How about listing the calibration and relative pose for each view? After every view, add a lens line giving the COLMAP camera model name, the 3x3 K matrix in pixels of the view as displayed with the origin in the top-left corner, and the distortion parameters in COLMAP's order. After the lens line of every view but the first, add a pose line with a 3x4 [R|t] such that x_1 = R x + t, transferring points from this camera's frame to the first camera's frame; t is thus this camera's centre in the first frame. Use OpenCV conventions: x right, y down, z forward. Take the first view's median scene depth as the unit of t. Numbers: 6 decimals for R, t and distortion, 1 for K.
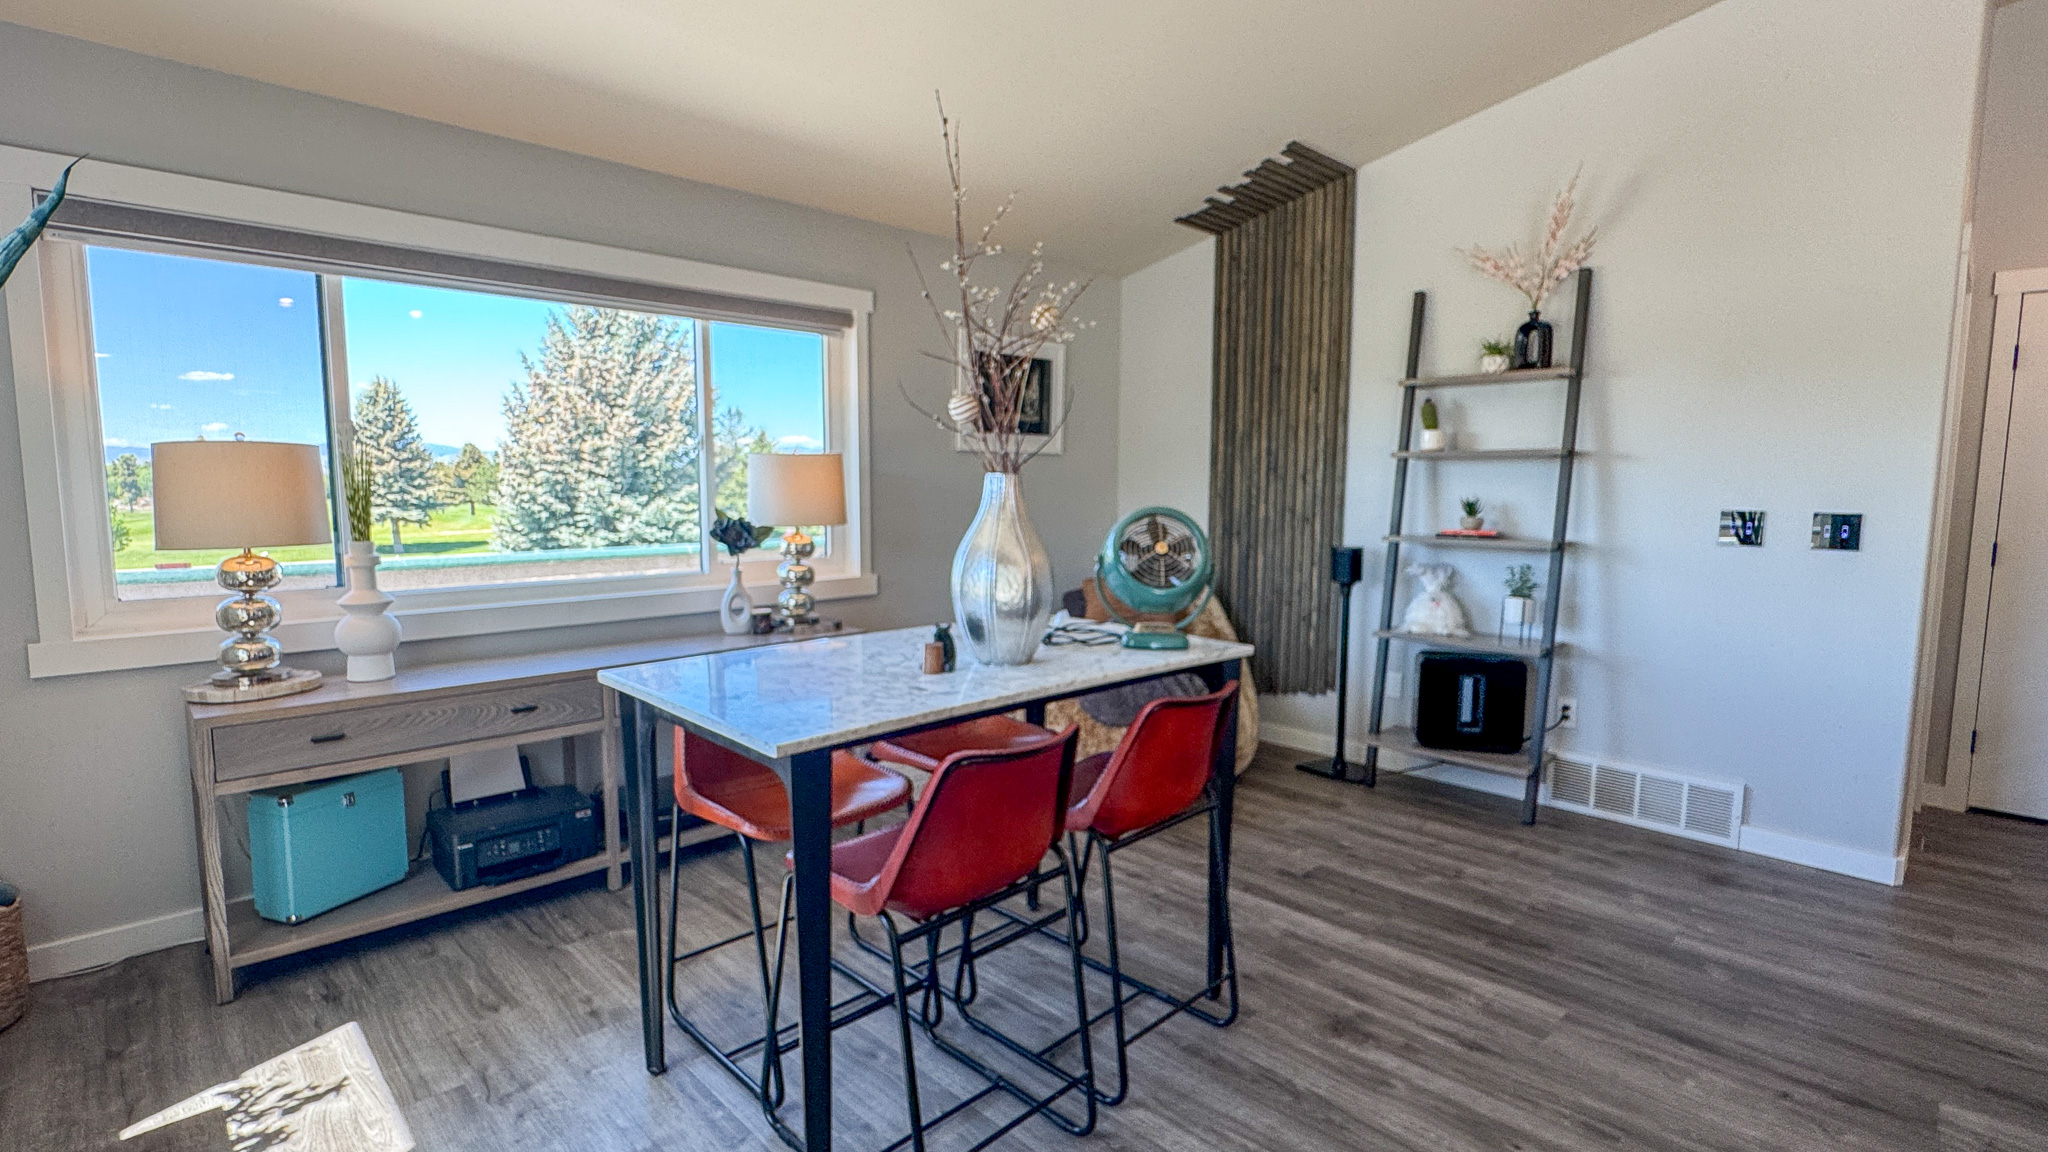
lens RADIAL K [[947.3, 0, 1016.5], [0, 947.3, 577.2], [0, 0, 1]] dist [-0.007260, 0.000374]
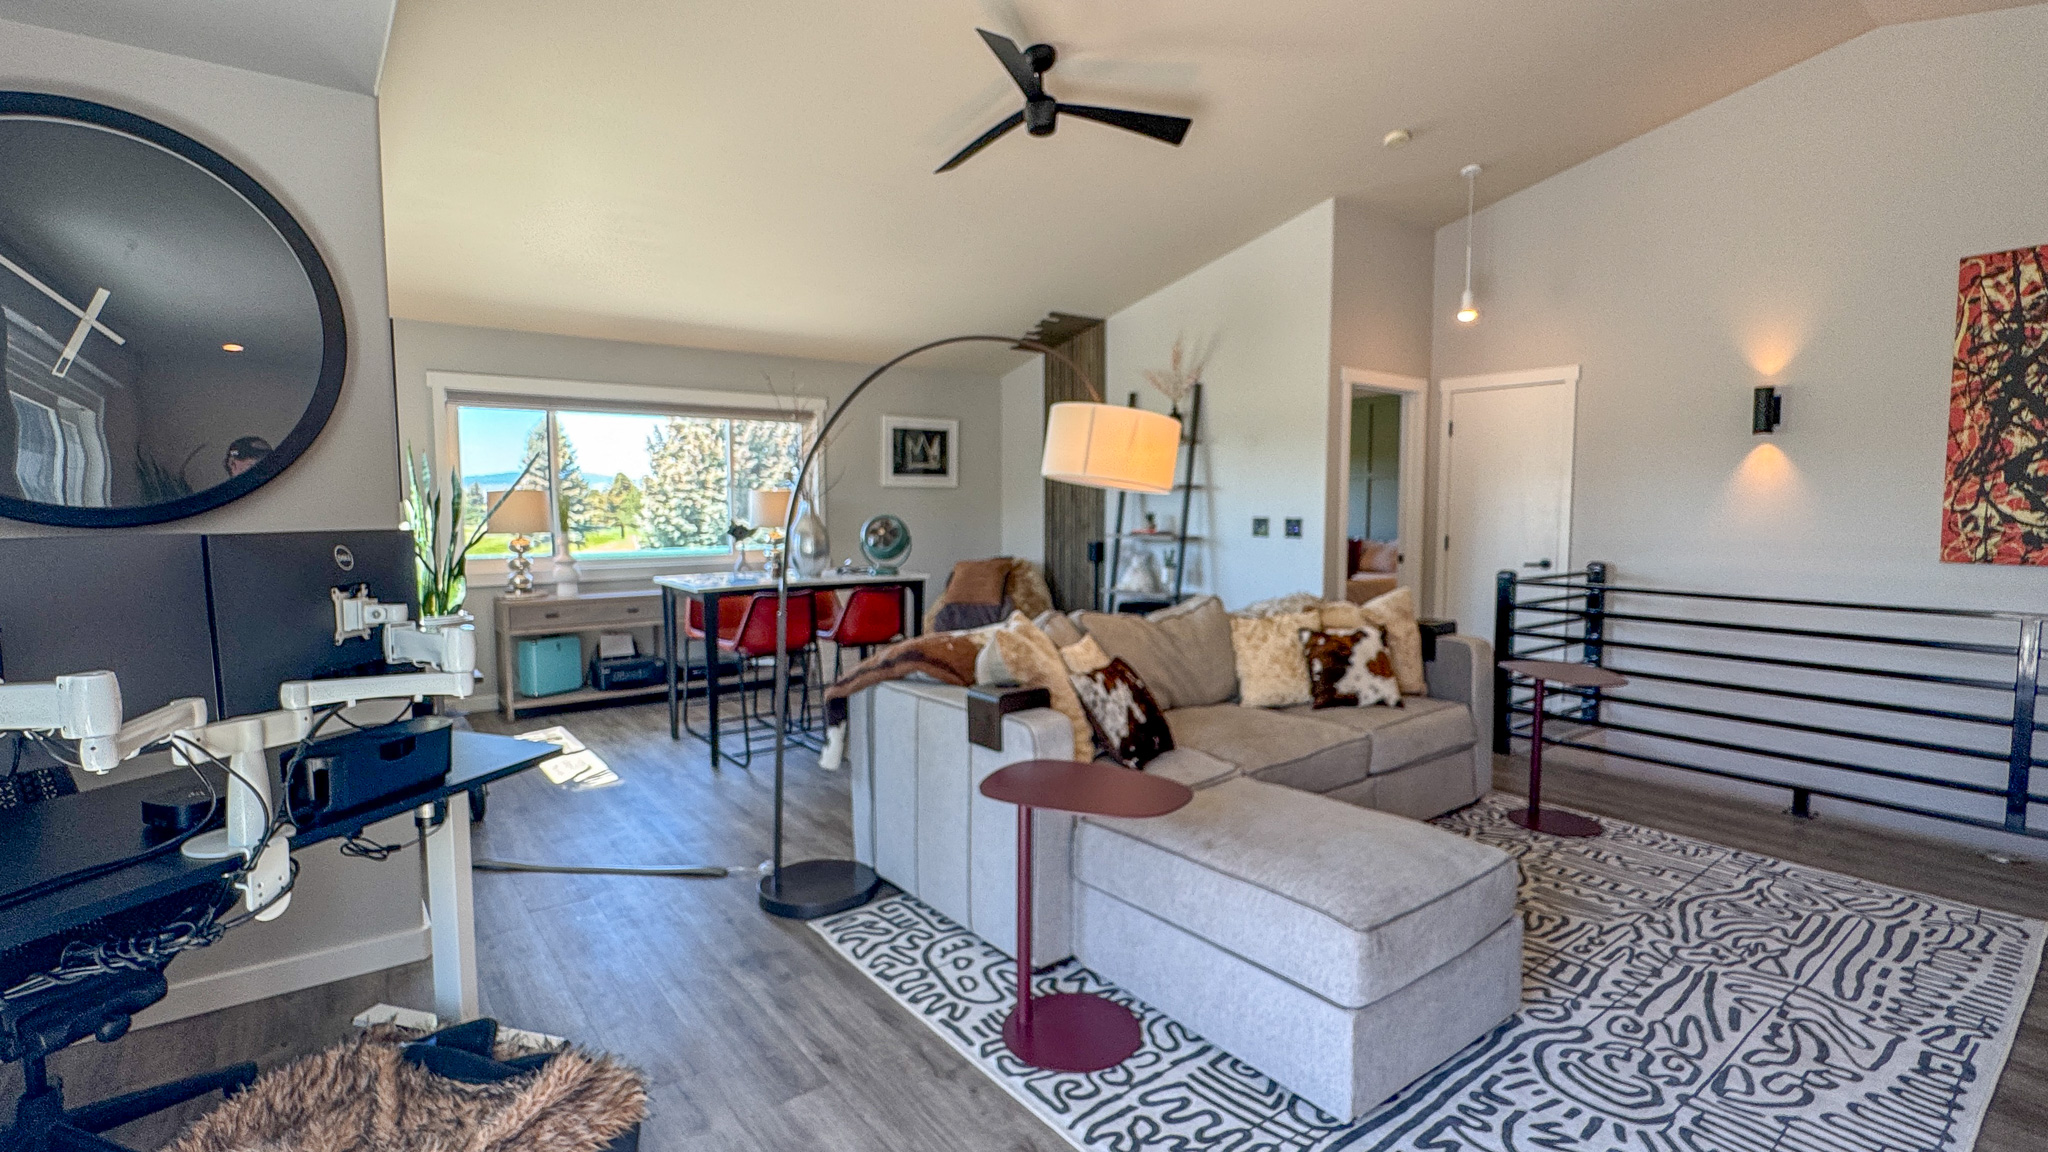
lens RADIAL K [[947.3, 0, 1016.5], [0, 947.3, 577.2], [0, 0, 1]] dist [-0.007260, 0.000374]
pose [[0.991894, 0.003272, -0.127023, 0.378442], [-0.006307, 0.999704, -0.023496, 0.065623], [0.126908, 0.024107, 0.991621, -0.628353]]
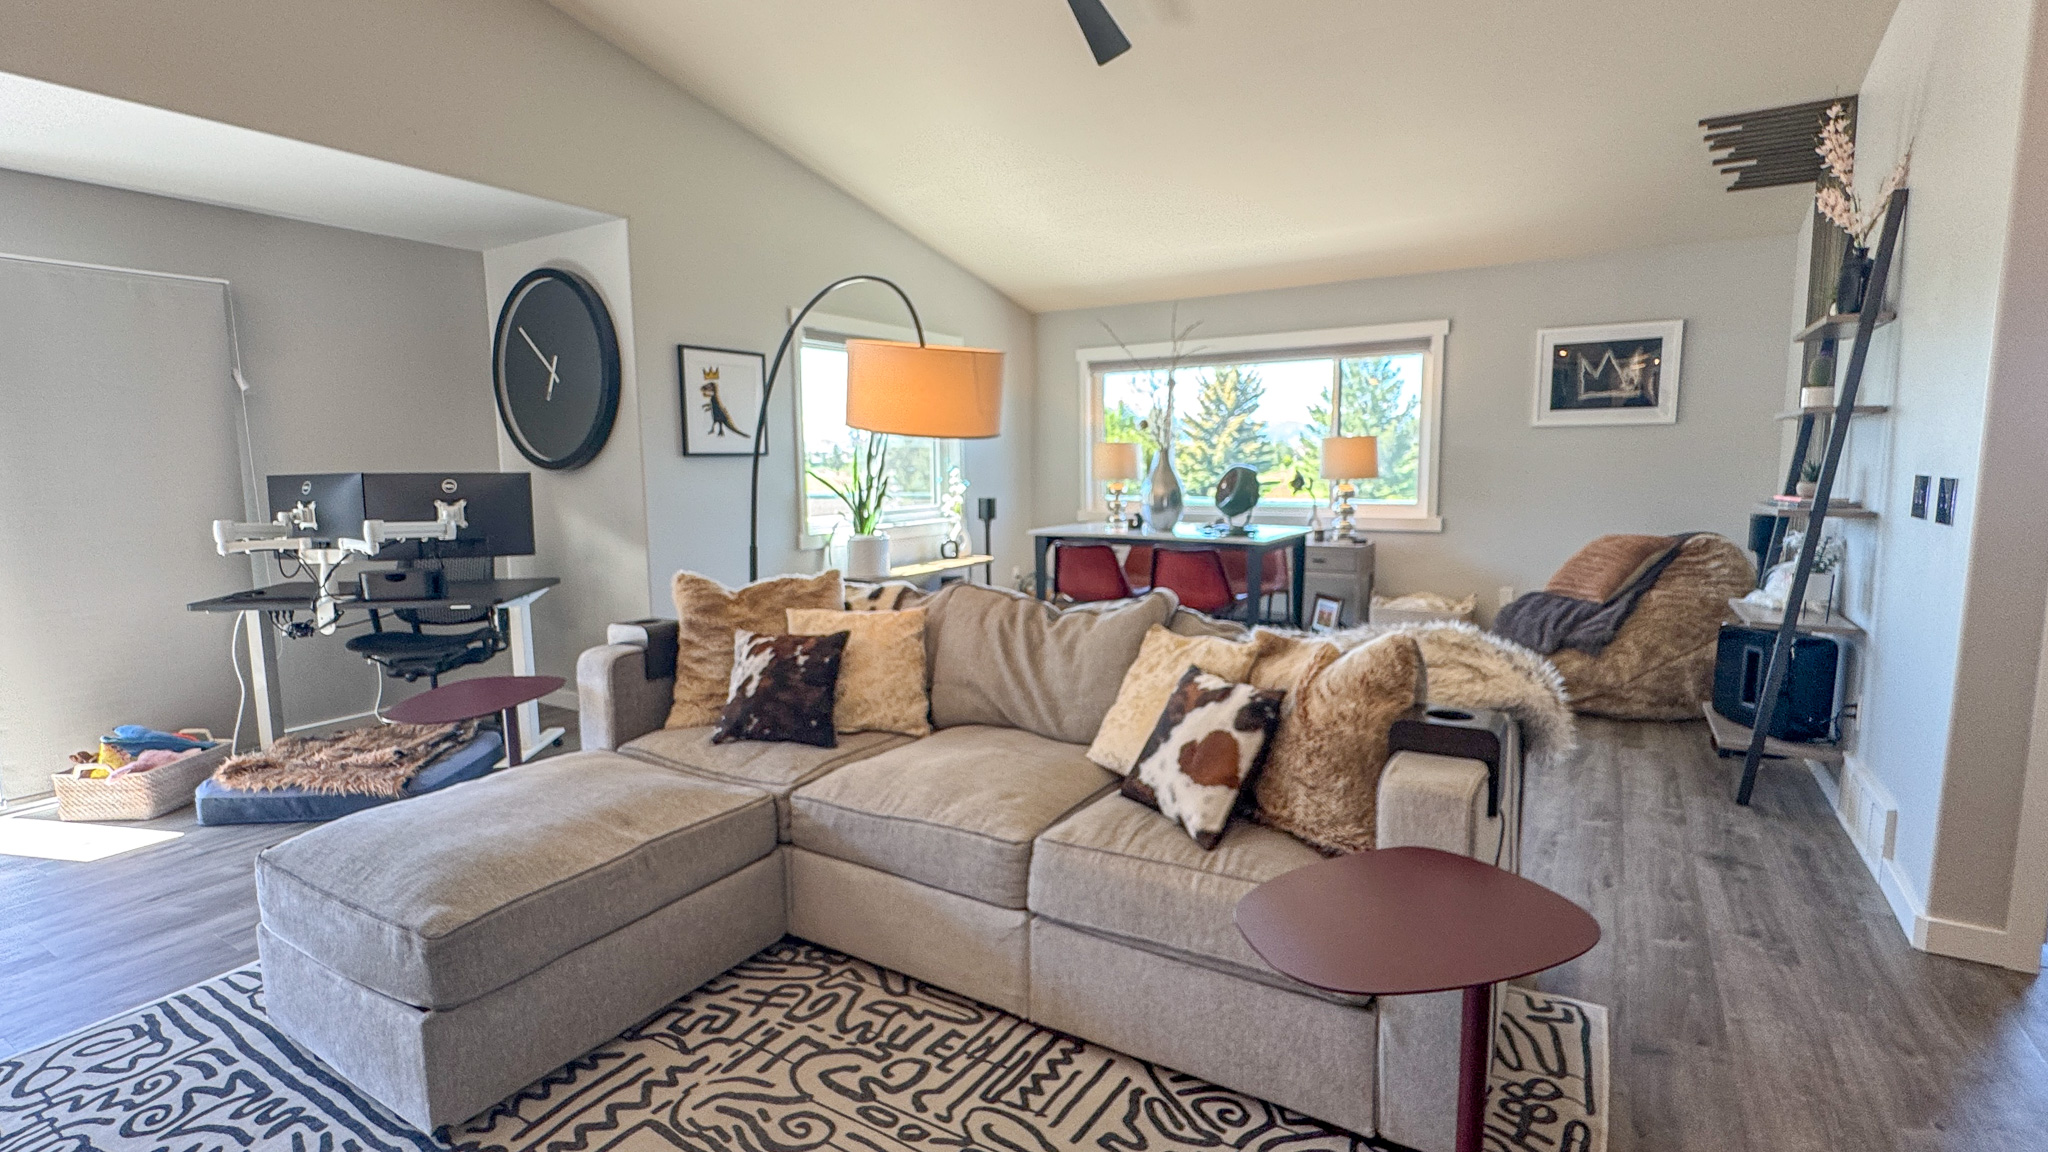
lens RADIAL K [[947.3, 0, 1016.5], [0, 947.3, 577.2], [0, 0, 1]] dist [-0.007260, 0.000374]
pose [[0.235898, 0.113334, -0.965146, 0.976479], [-0.086892, 0.991658, 0.095209, 0.005371], [0.967885, 0.061404, 0.243778, 0.035329]]
